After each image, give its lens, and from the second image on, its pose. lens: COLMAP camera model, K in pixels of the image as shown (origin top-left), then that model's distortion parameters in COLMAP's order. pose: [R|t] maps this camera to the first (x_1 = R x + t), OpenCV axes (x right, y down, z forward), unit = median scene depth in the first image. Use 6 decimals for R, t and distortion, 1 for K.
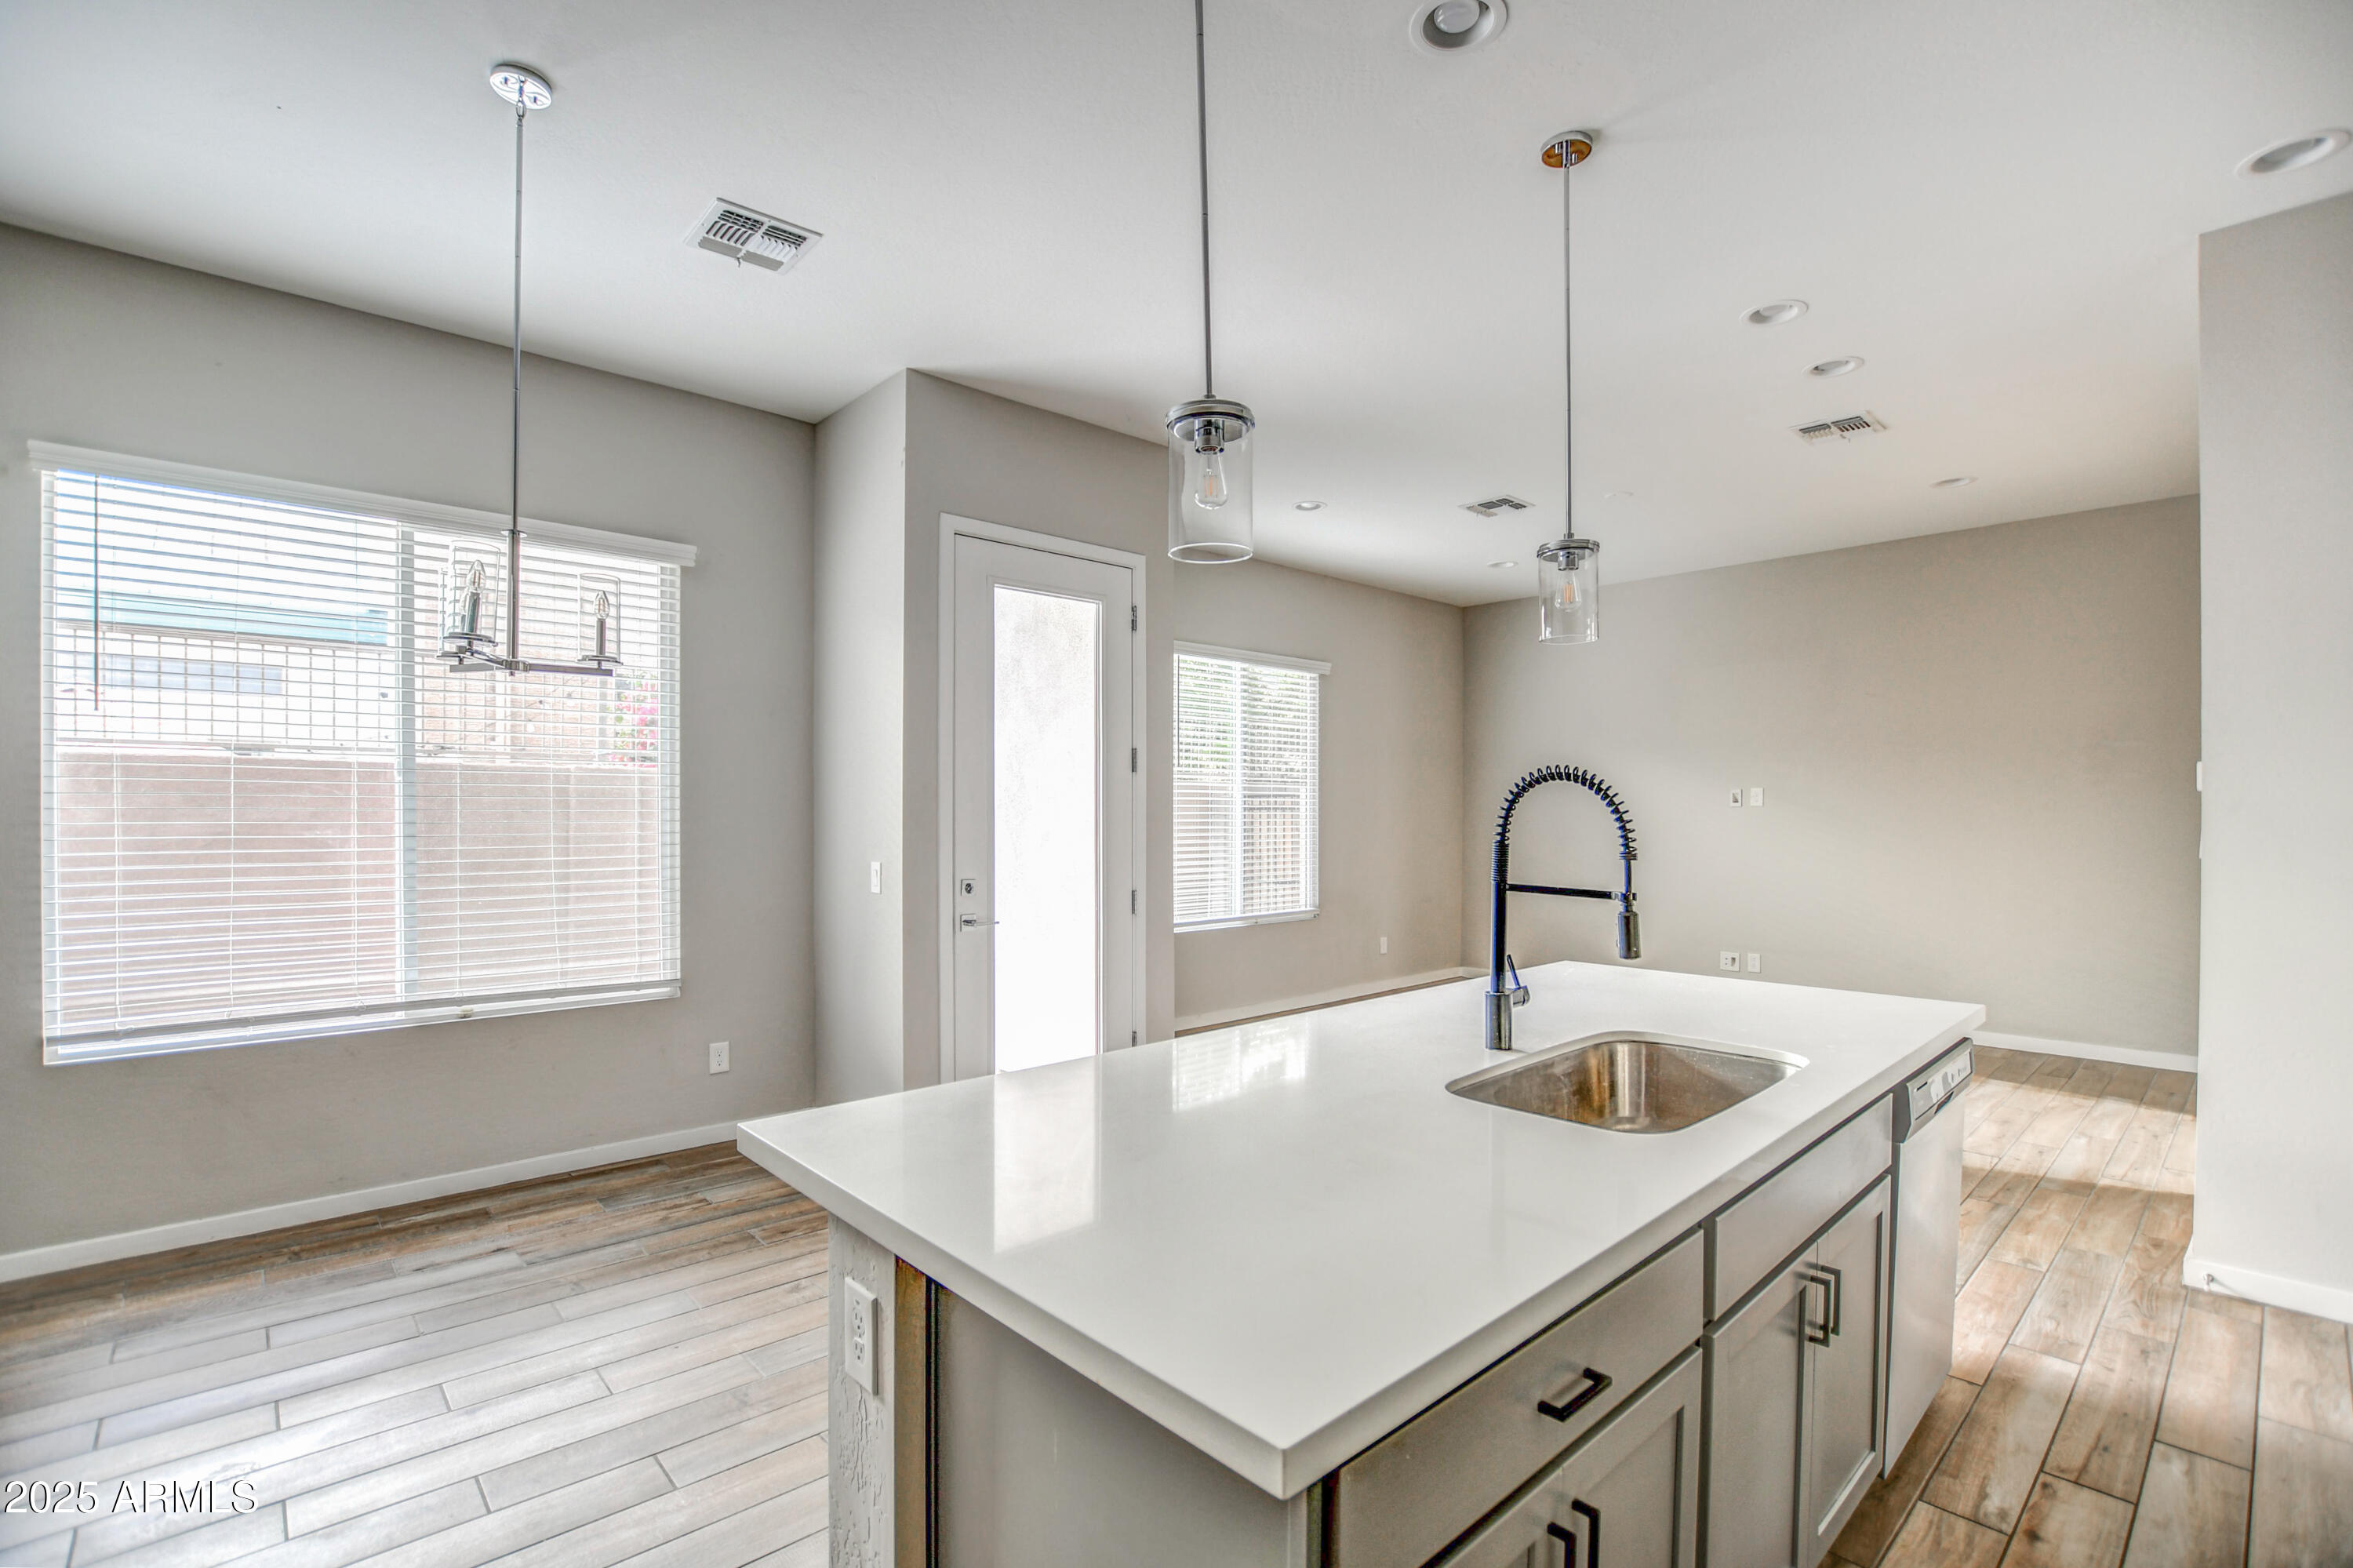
lens RADIAL K [[1054.3, 0, 1144.1], [0, 1054.3, 814.9], [0, 0, 1]] dist [-0.031039, 0.003446]
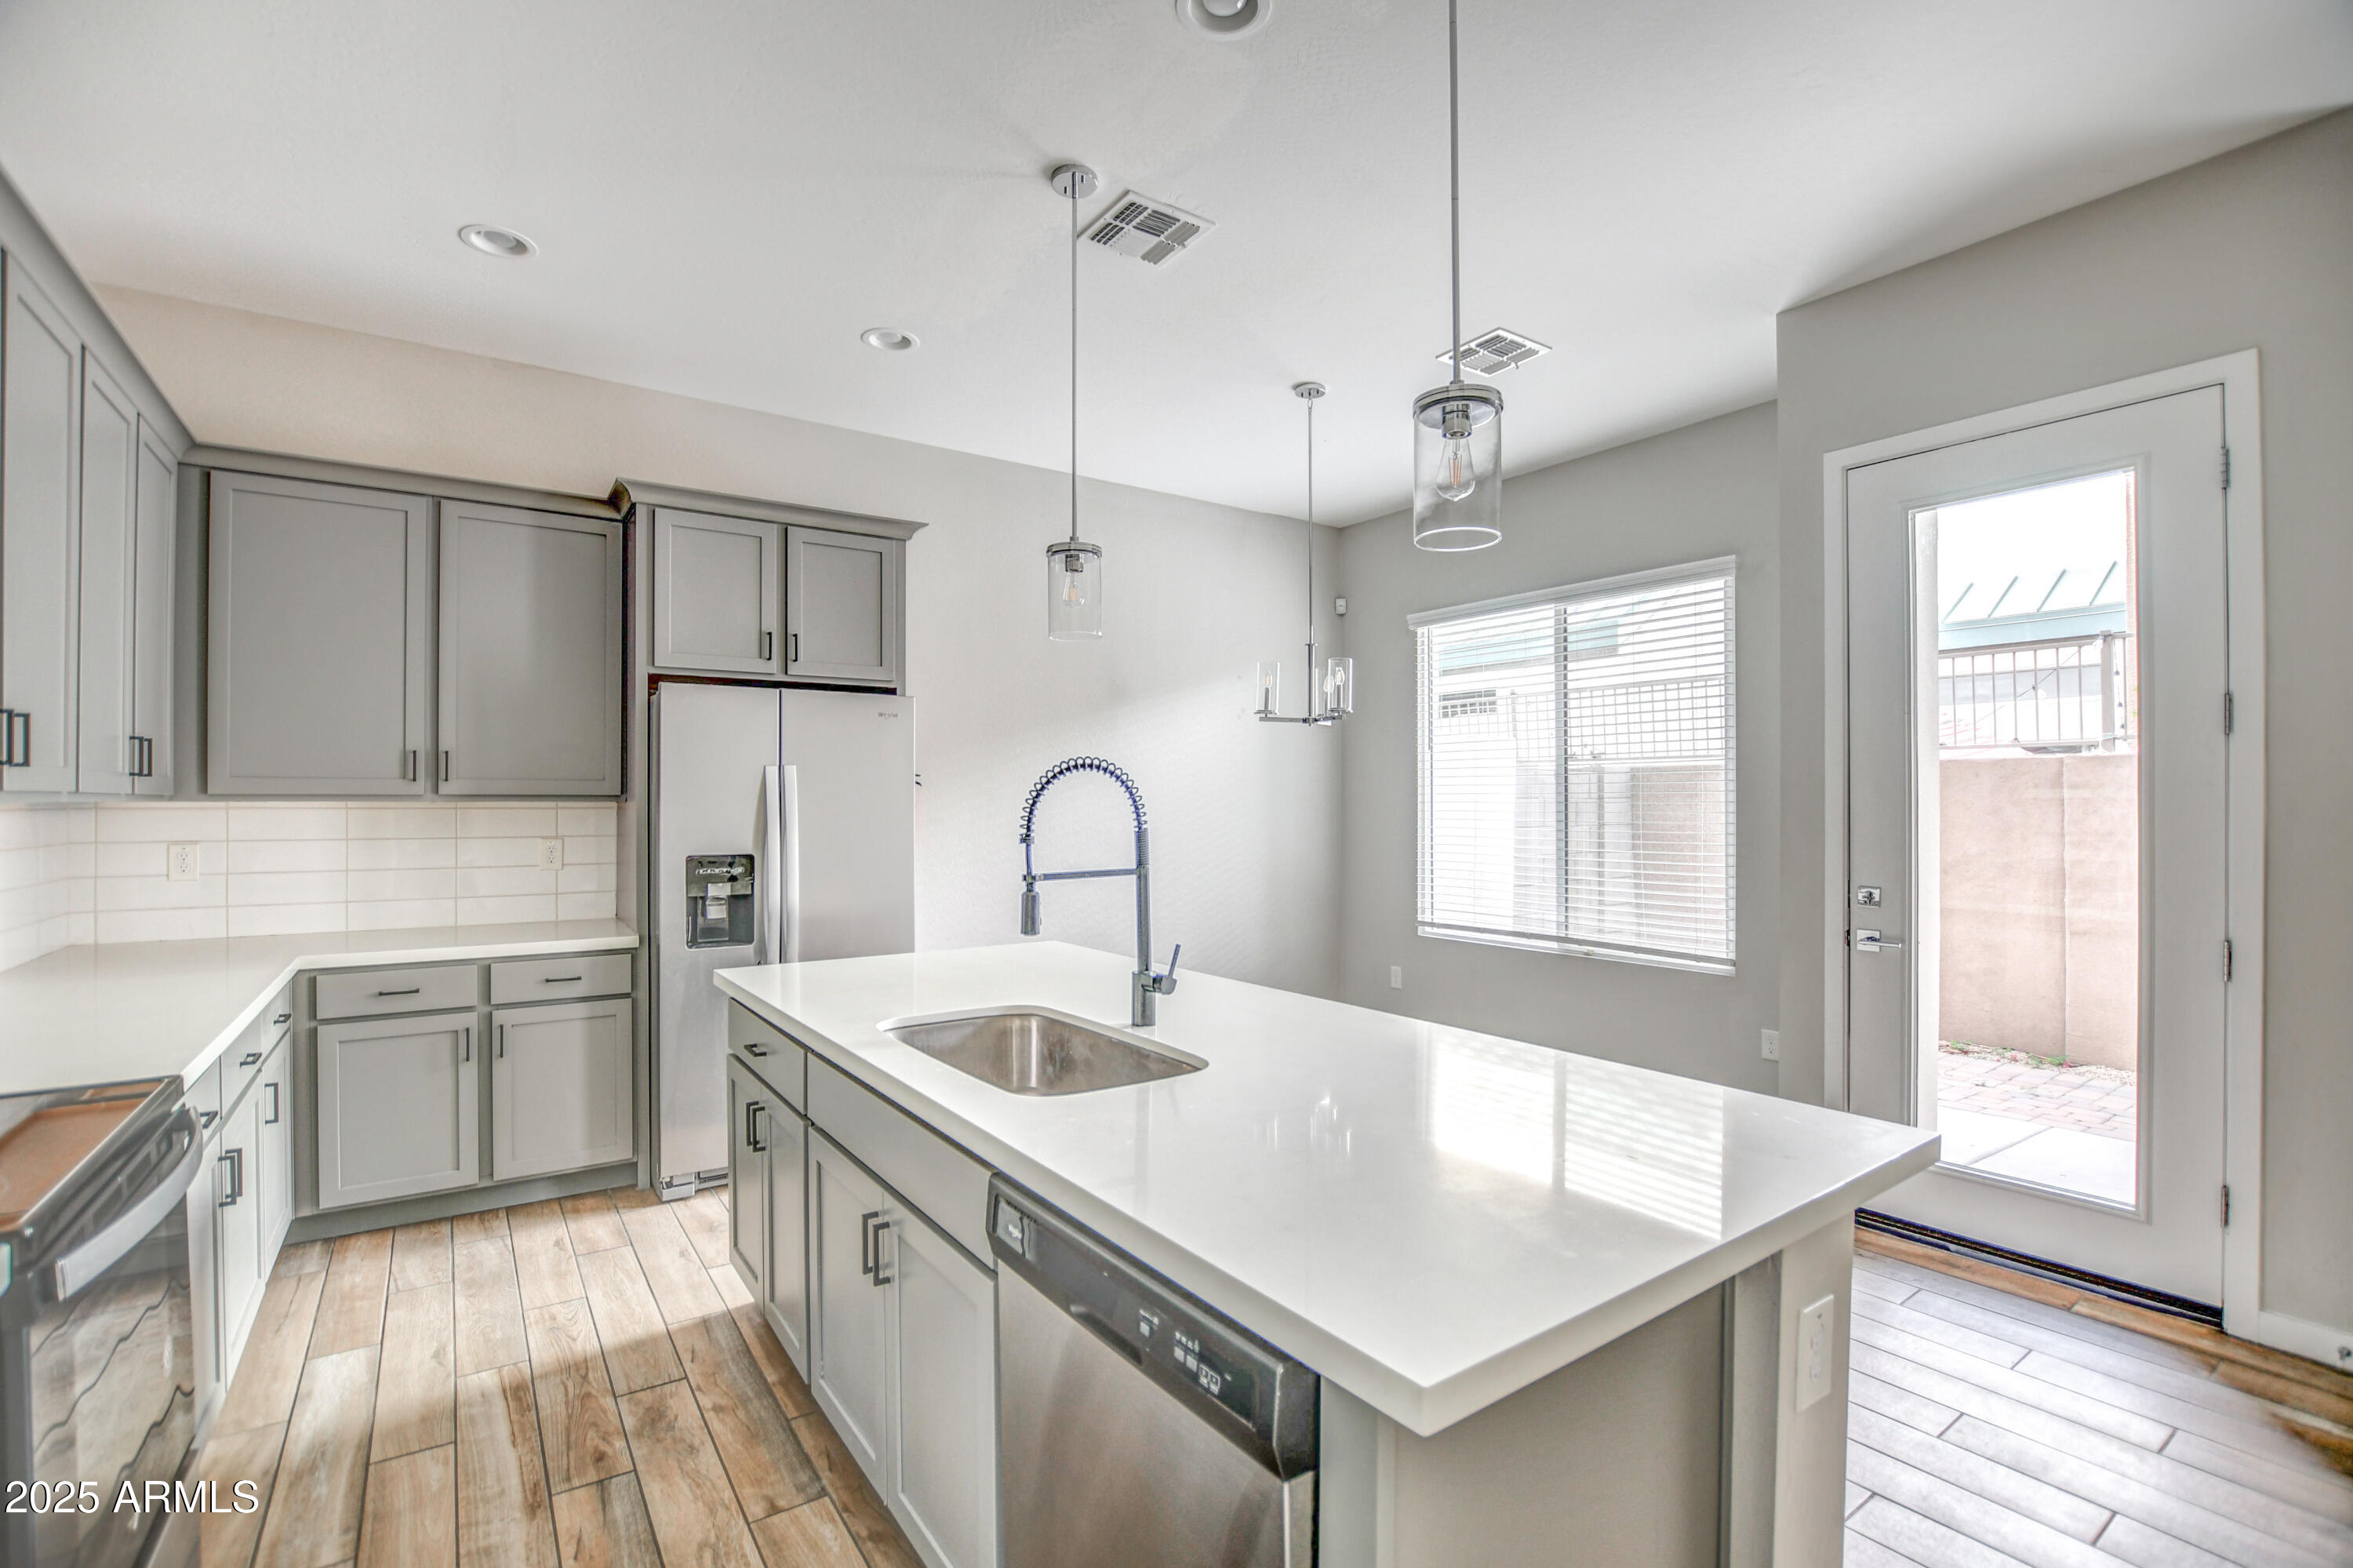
lens RADIAL K [[1054.3, 0, 1175.9], [0, 1054.3, 803.4], [0, 0, 1]] dist [-0.031039, 0.003446]
pose [[-0.110972, -0.003734, -0.993817, 0.917260], [-0.001898, 0.999992, -0.003545, 0.002841], [0.993822, 0.001493, -0.110978, 0.731192]]
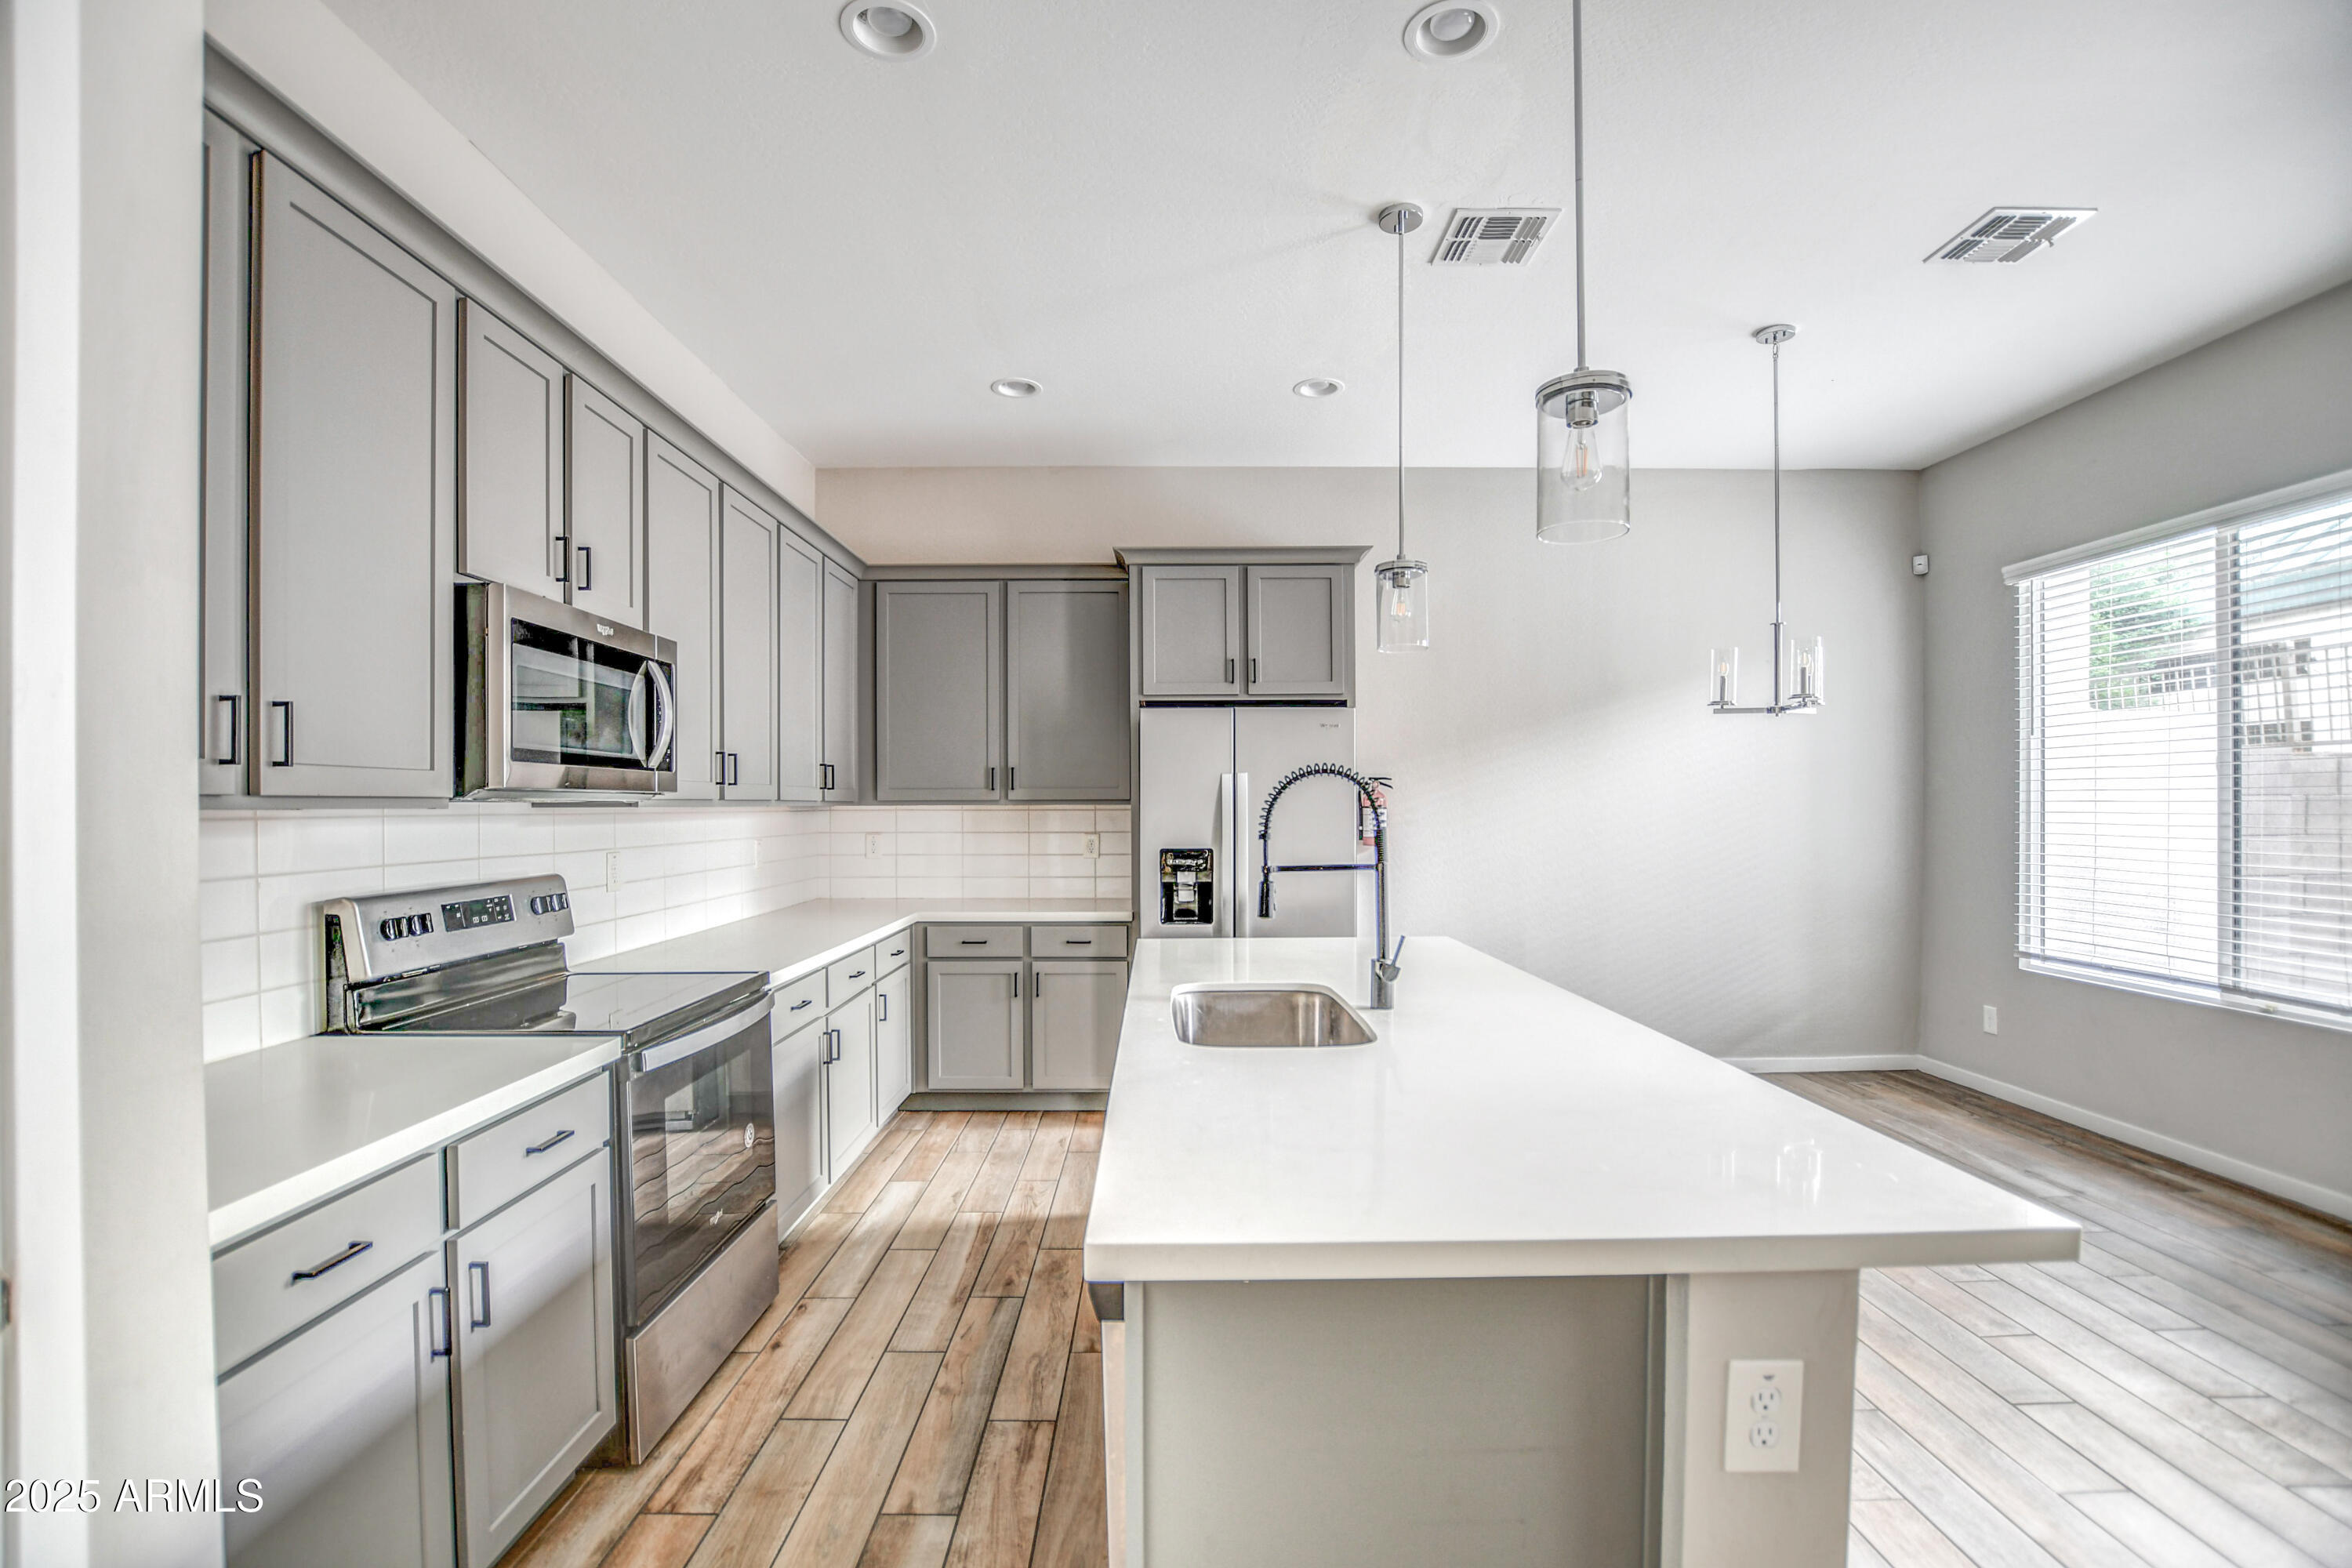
lens RADIAL K [[1053.8, 0, 1168.3], [0, 1053.8, 814.3], [0, 0, 1]] dist [-0.031039, 0.003446]
pose [[-0.660014, 0.004186, -0.751241, 0.894293], [-0.000334, 0.999983, 0.005865, 0.002901], [0.751253, 0.004122, -0.660002, 1.015864]]
